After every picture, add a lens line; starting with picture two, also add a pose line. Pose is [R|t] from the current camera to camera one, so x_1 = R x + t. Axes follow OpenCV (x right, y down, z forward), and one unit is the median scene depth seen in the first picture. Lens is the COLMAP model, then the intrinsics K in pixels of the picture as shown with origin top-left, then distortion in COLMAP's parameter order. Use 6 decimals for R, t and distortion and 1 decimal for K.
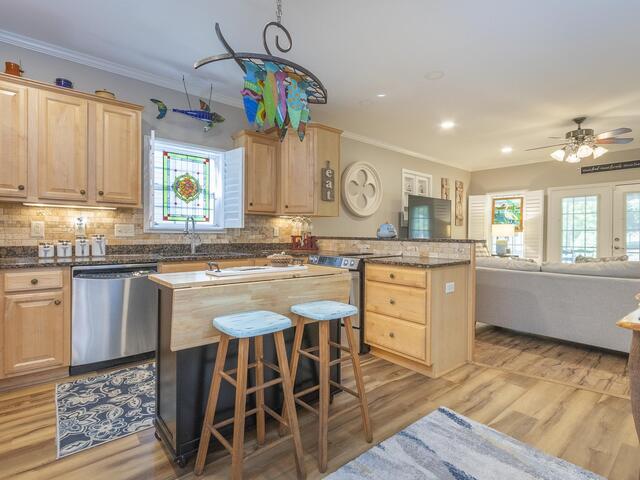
lens RADIAL K [[333.1, 0, 322.6], [0, 333.1, 236.6], [0, 0, 1]] dist [-0.000404, -0.000816]
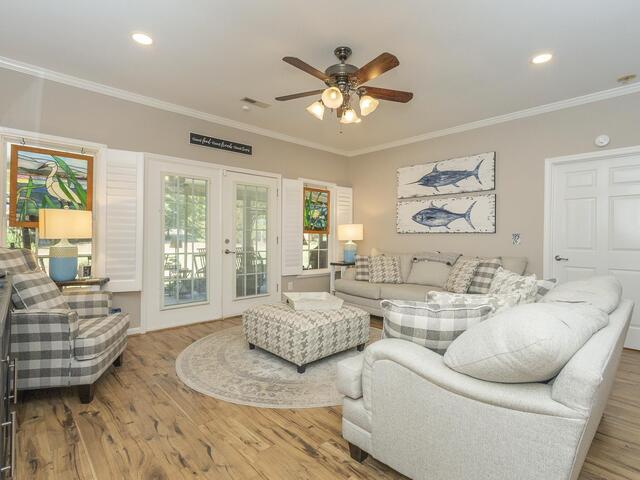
lens RADIAL K [[333.1, 0, 322.6], [0, 333.1, 236.6], [0, 0, 1]] dist [-0.000404, -0.000816]
pose [[-0.048914, -0.006236, 0.998784, 0.164673], [-0.005626, 0.999966, 0.005968, -0.011749], [-0.998787, -0.005327, -0.048947, 1.247564]]
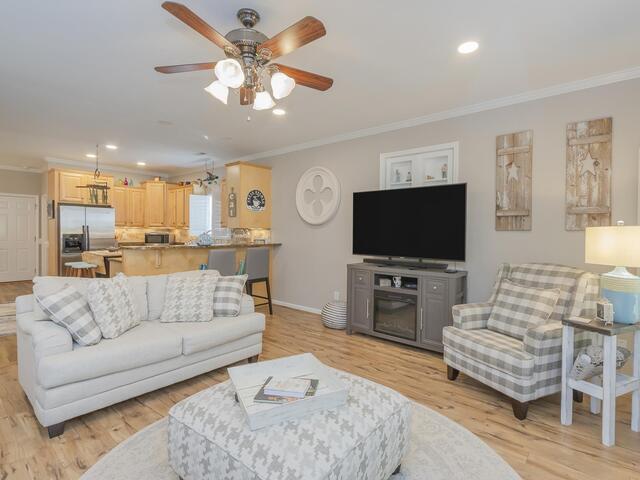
lens RADIAL K [[325.6, 0, 322.7], [0, 325.6, 236.0], [0, 0, 1]] dist [0.001347, -0.000360]
pose [[0.165278, 0.005698, -0.986231, 1.484477], [-0.017456, 0.999844, 0.002851, -0.042036], [0.986093, 0.016745, 0.165351, 1.224192]]
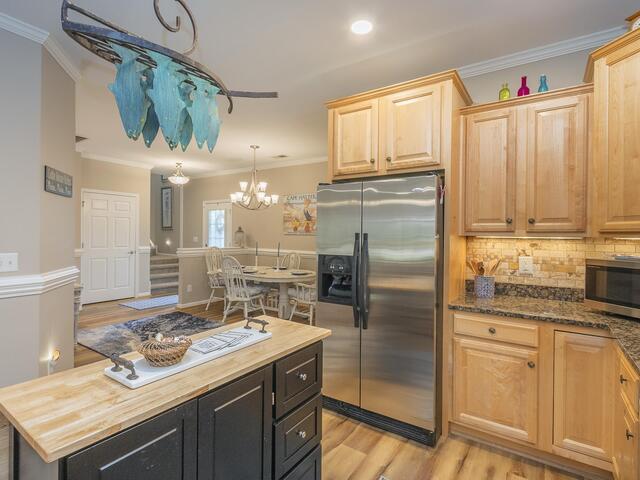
lens RADIAL K [[325.6, 0, 322.7], [0, 325.6, 236.0], [0, 0, 1]] dist [0.001347, -0.000360]
pose [[-0.963002, -0.019597, -0.268780, -0.125010], [-0.023279, 0.999674, 0.010520, -0.068481], [0.268486, 0.016388, -0.963144, 0.864999]]
